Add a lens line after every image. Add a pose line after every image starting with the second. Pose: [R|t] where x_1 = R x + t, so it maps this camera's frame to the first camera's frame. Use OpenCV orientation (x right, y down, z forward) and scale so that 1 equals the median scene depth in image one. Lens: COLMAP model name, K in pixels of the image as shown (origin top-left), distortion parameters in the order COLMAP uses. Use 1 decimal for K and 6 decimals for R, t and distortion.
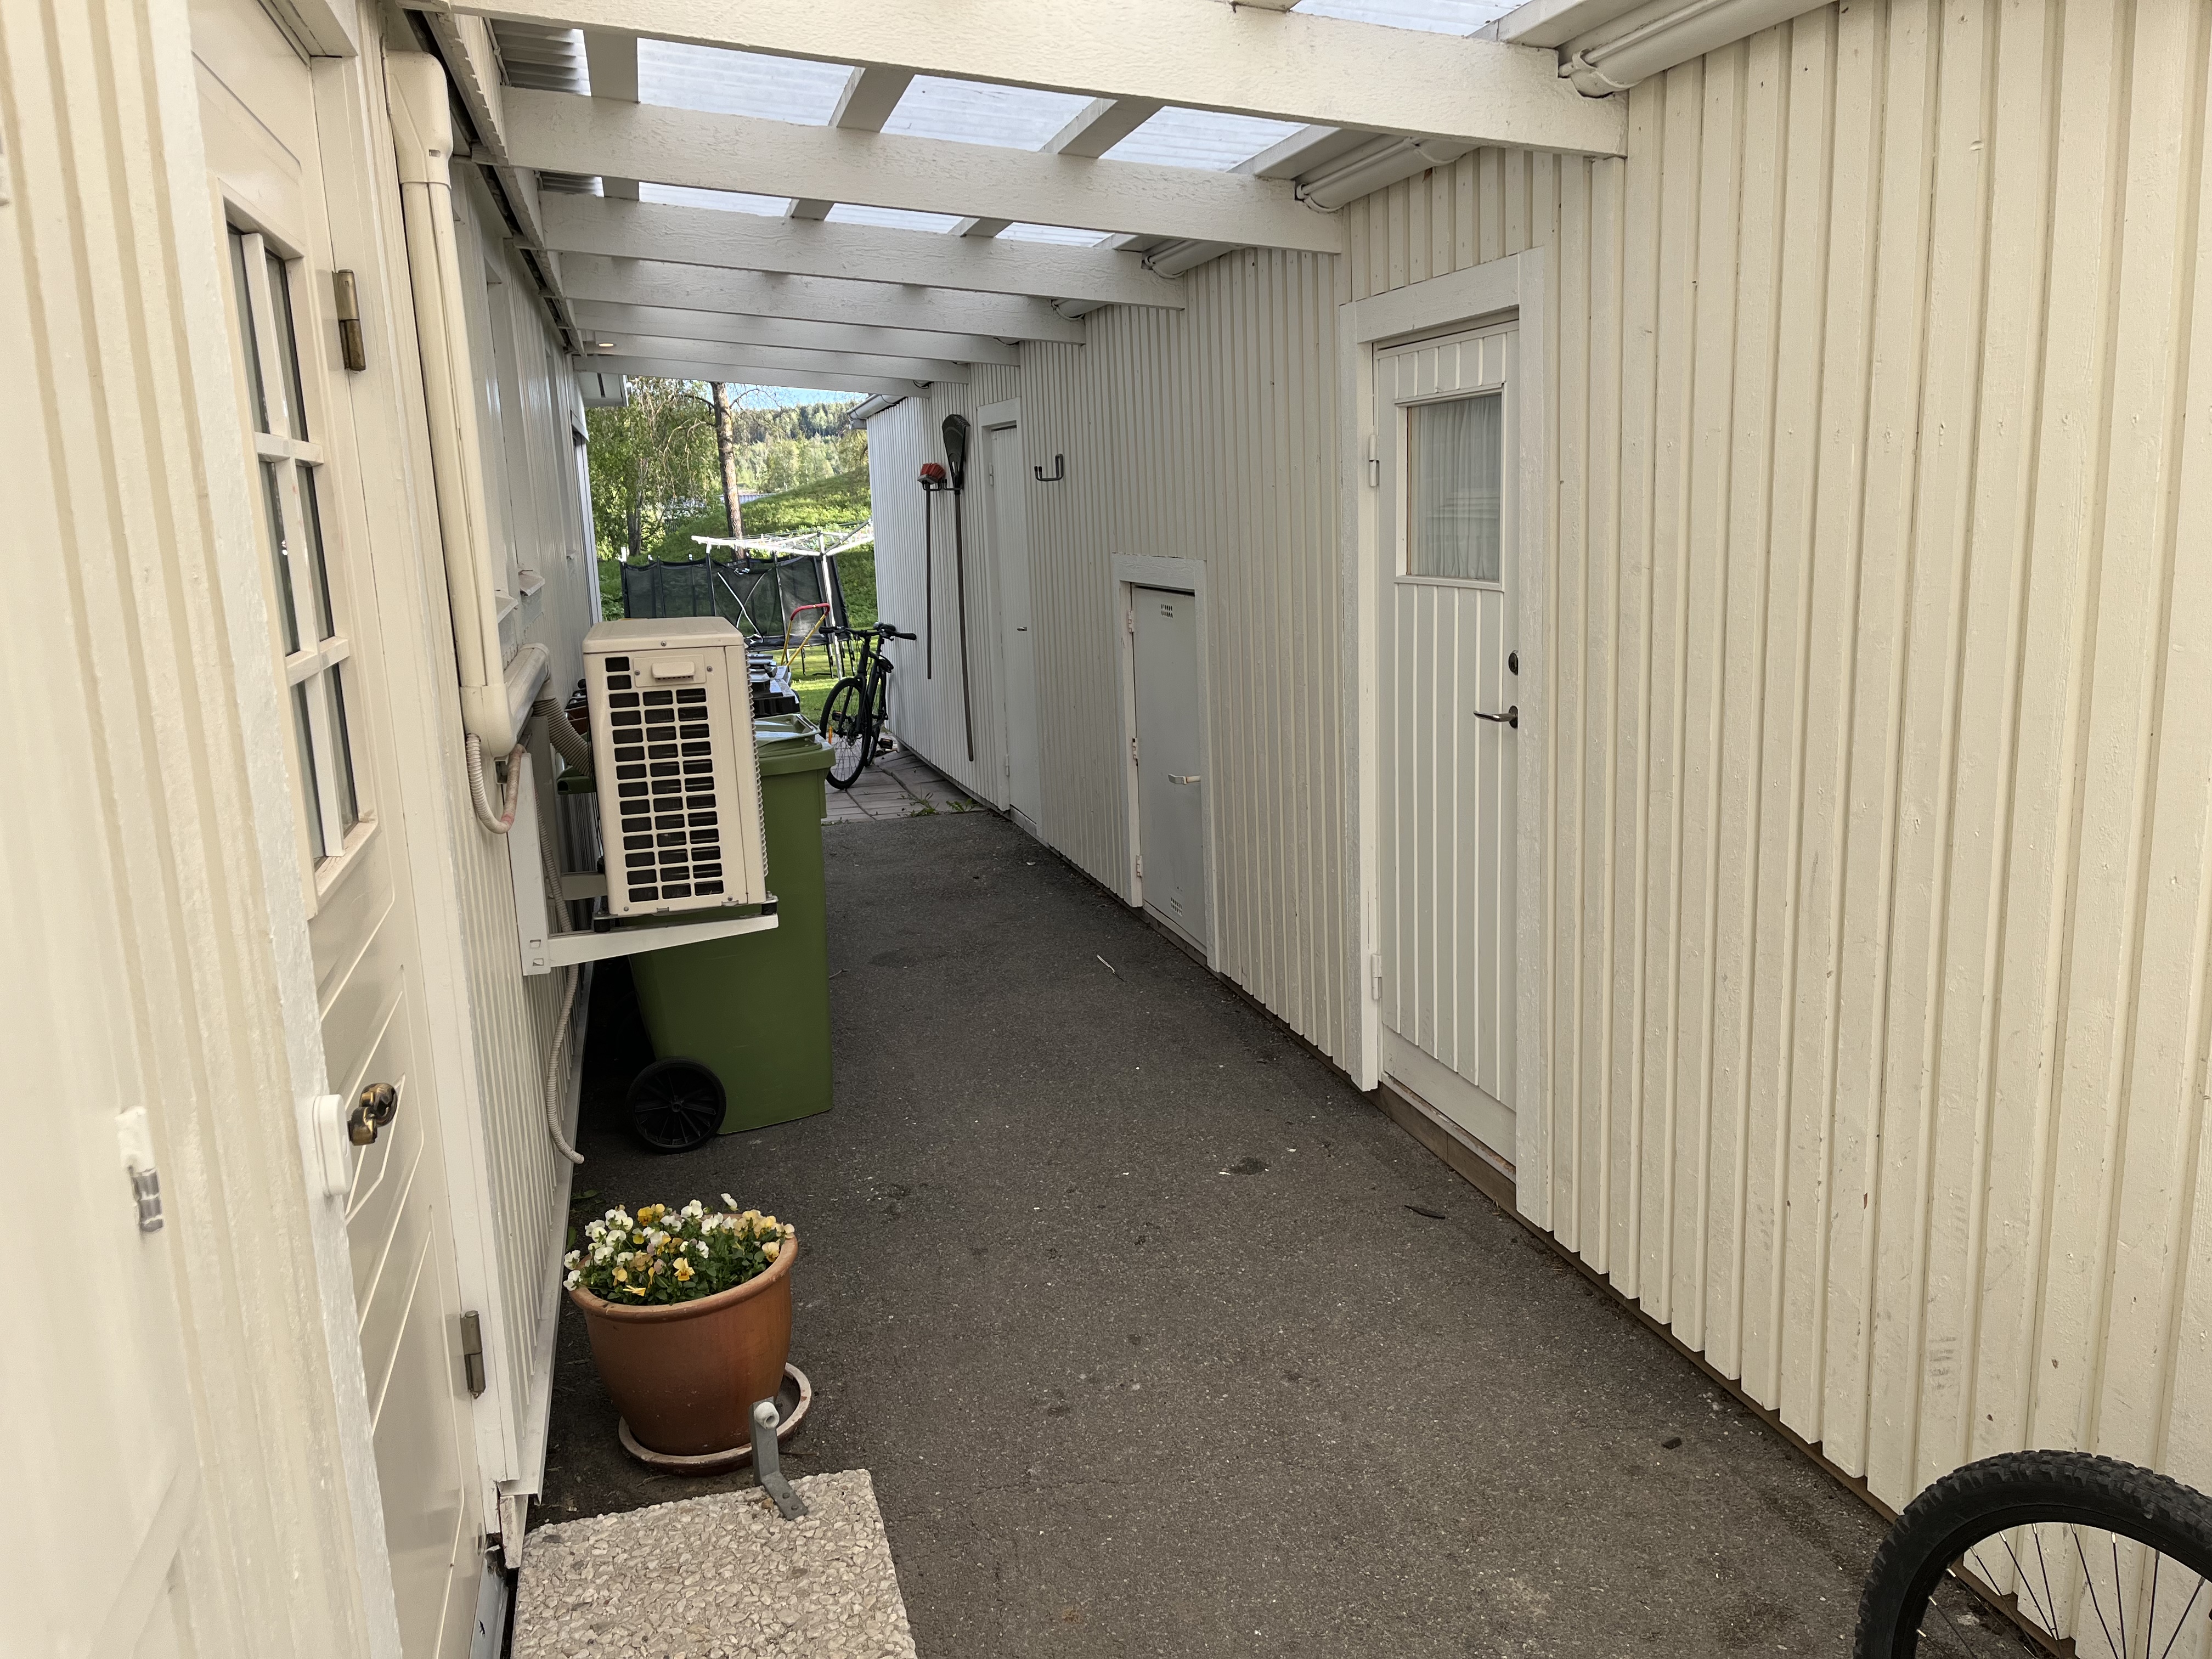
lens RADIAL K [[1661.7, 0, 1099.3], [0, 1661.7, 828.9], [0, 0, 1]] dist [0.071351, -0.101724]
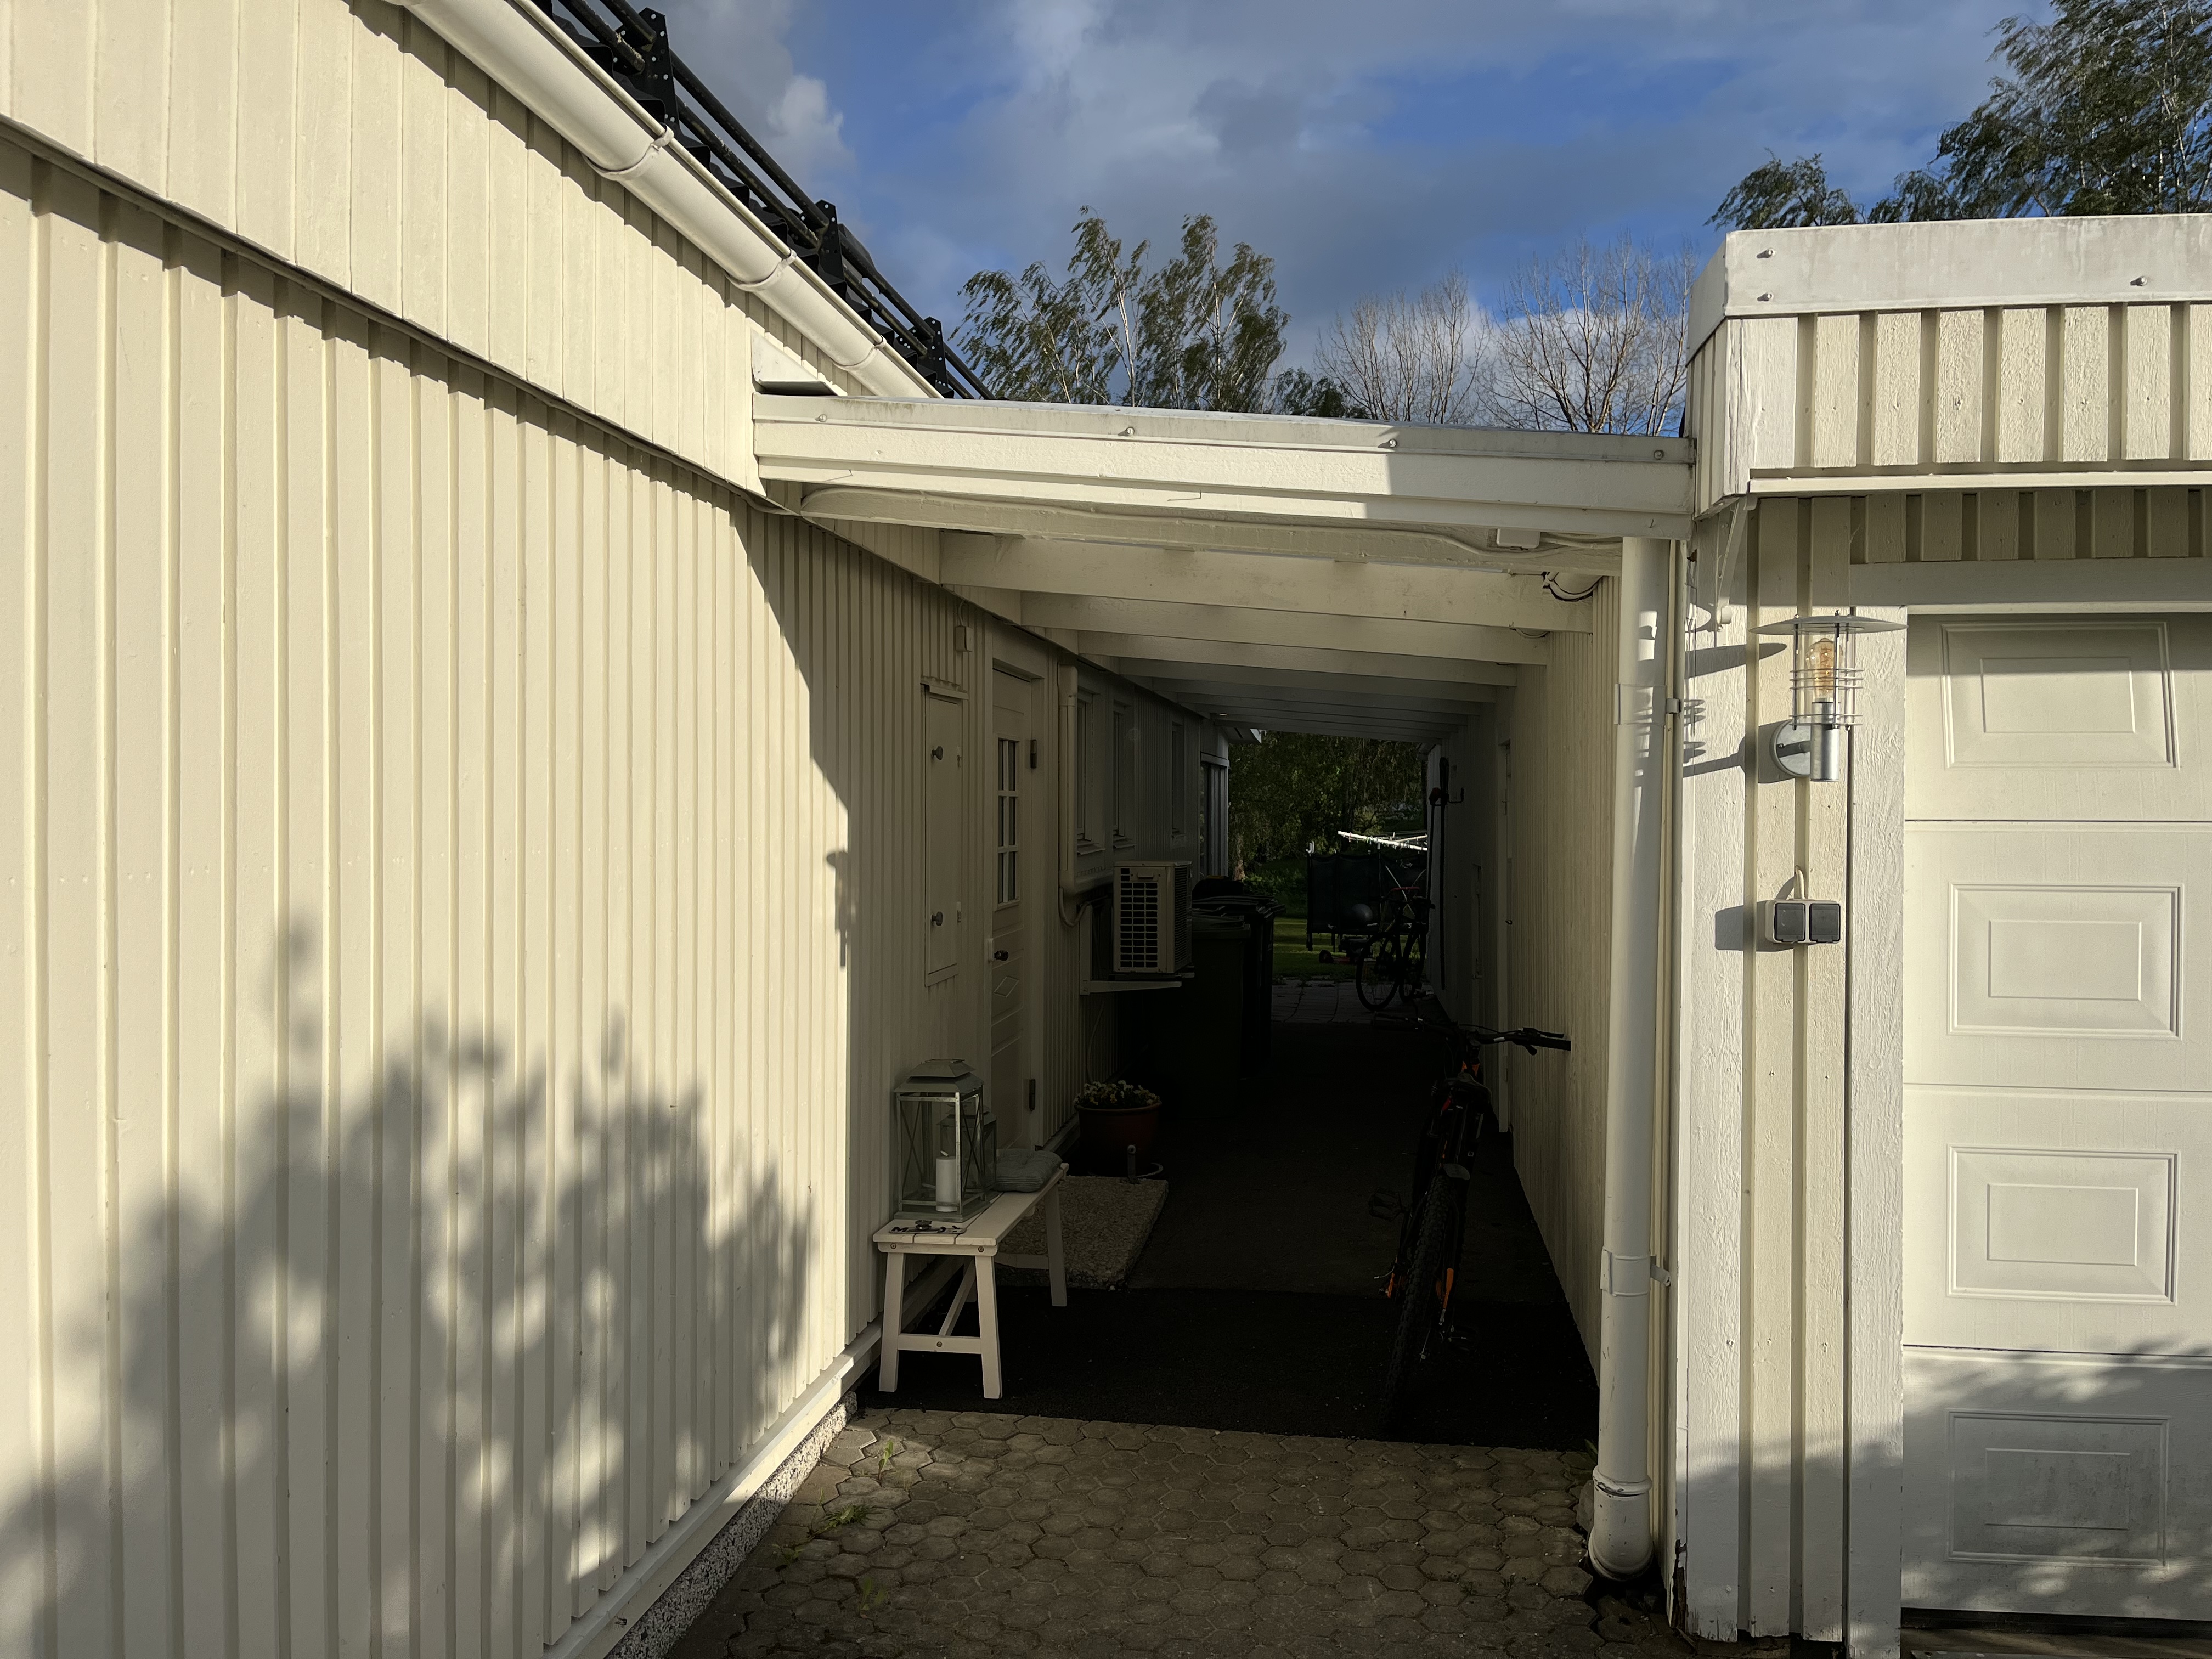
lens RADIAL K [[1661.7, 0, 1107.7], [0, 1661.7, 836.8], [0, 0, 1]] dist [0.071351, -0.101724]
pose [[0.907583, 0.048770, -0.417030, 0.767986], [-0.119774, 0.982034, -0.145819, 0.230400], [0.402426, 0.182293, 0.897119, -1.340439]]
